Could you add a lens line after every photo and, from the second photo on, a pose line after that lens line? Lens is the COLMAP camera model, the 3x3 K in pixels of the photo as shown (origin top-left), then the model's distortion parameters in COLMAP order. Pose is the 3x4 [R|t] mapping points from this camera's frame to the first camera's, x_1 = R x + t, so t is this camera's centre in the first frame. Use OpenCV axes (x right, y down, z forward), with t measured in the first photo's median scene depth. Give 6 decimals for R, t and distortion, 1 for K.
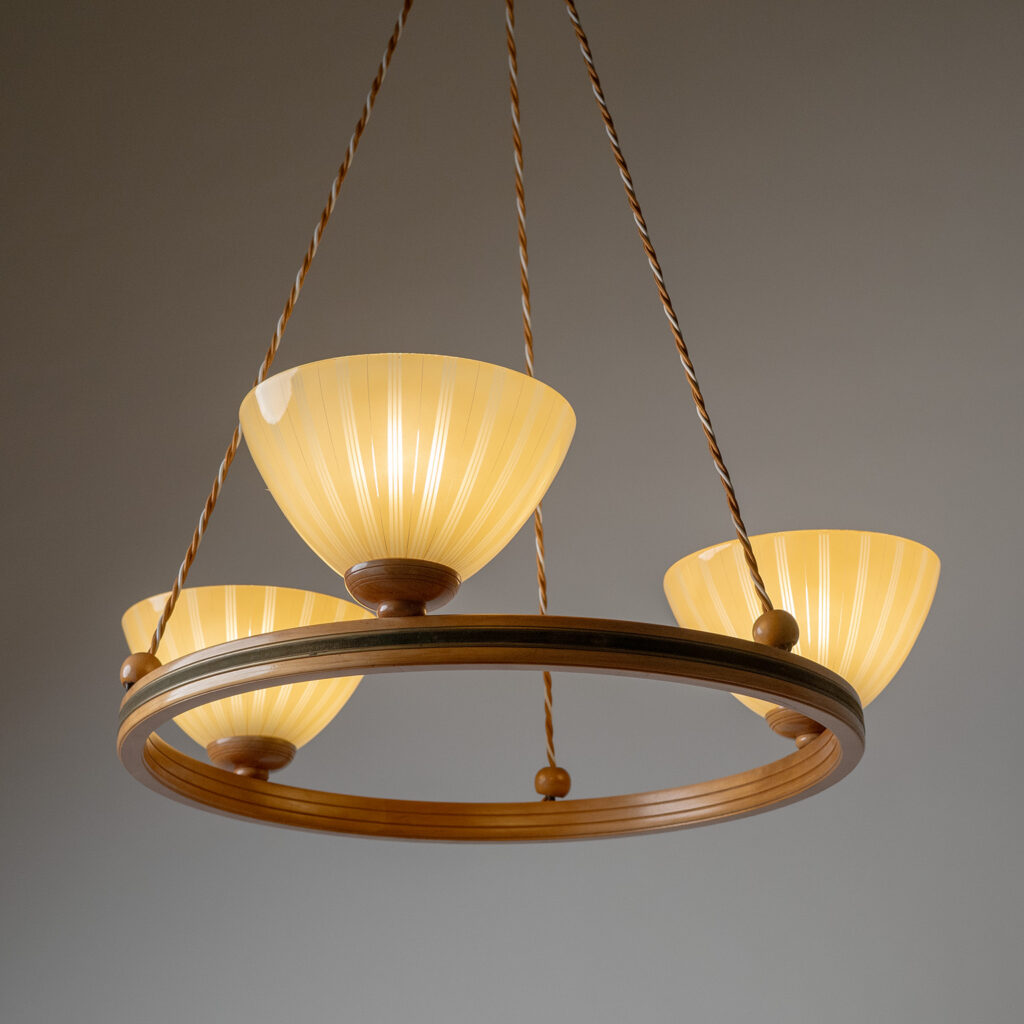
lens RADIAL K [[2124.5, 0, 512.0], [0, 2124.5, 512.0], [0, 0, 1]] dist [0.009357, -0.314191]
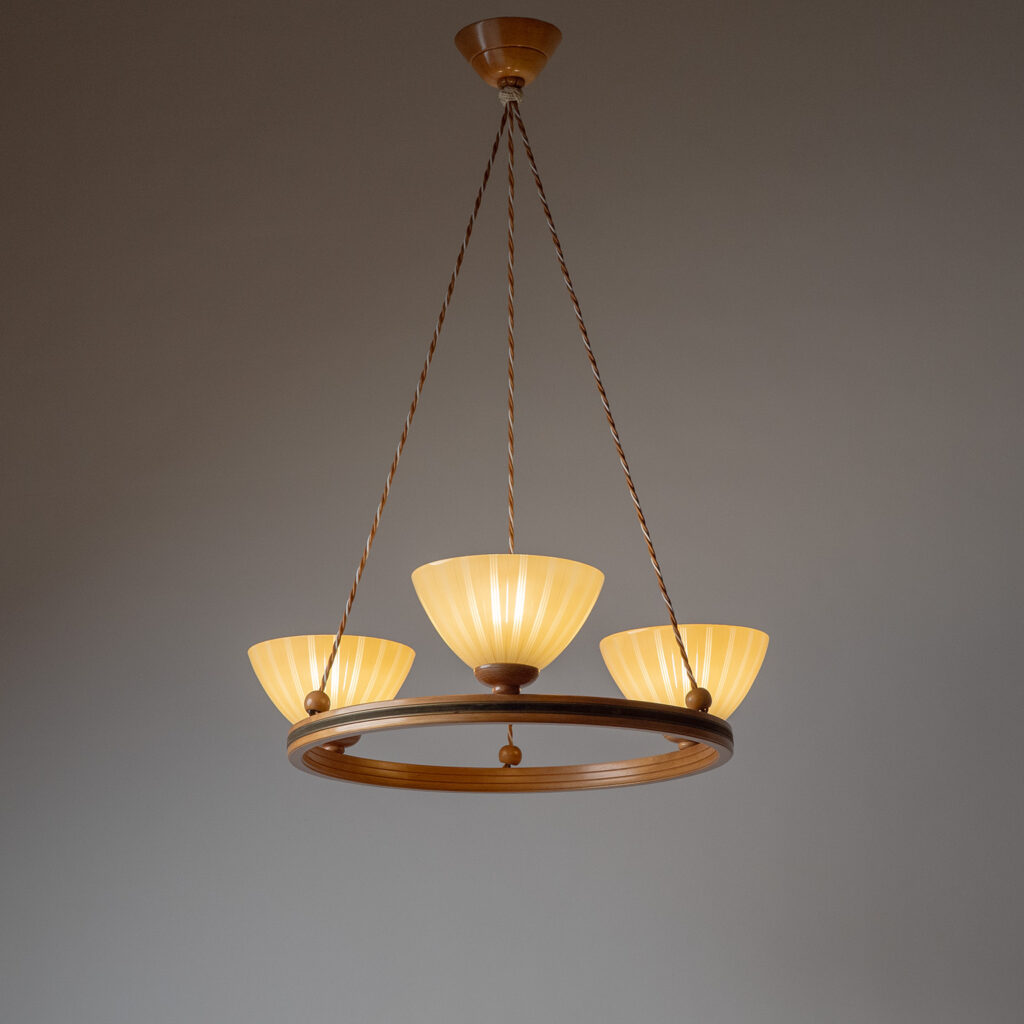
lens RADIAL K [[2243.8, 0, 512.0], [0, 2243.8, 512.0], [0, 0, 1]] dist [0.024469, 0.022893]
pose [[0.981977, 0.048876, 0.182572, -0.354304], [-0.064678, 0.994562, 0.081627, -0.227280], [-0.177589, -0.091965, 0.979798, -0.737751]]
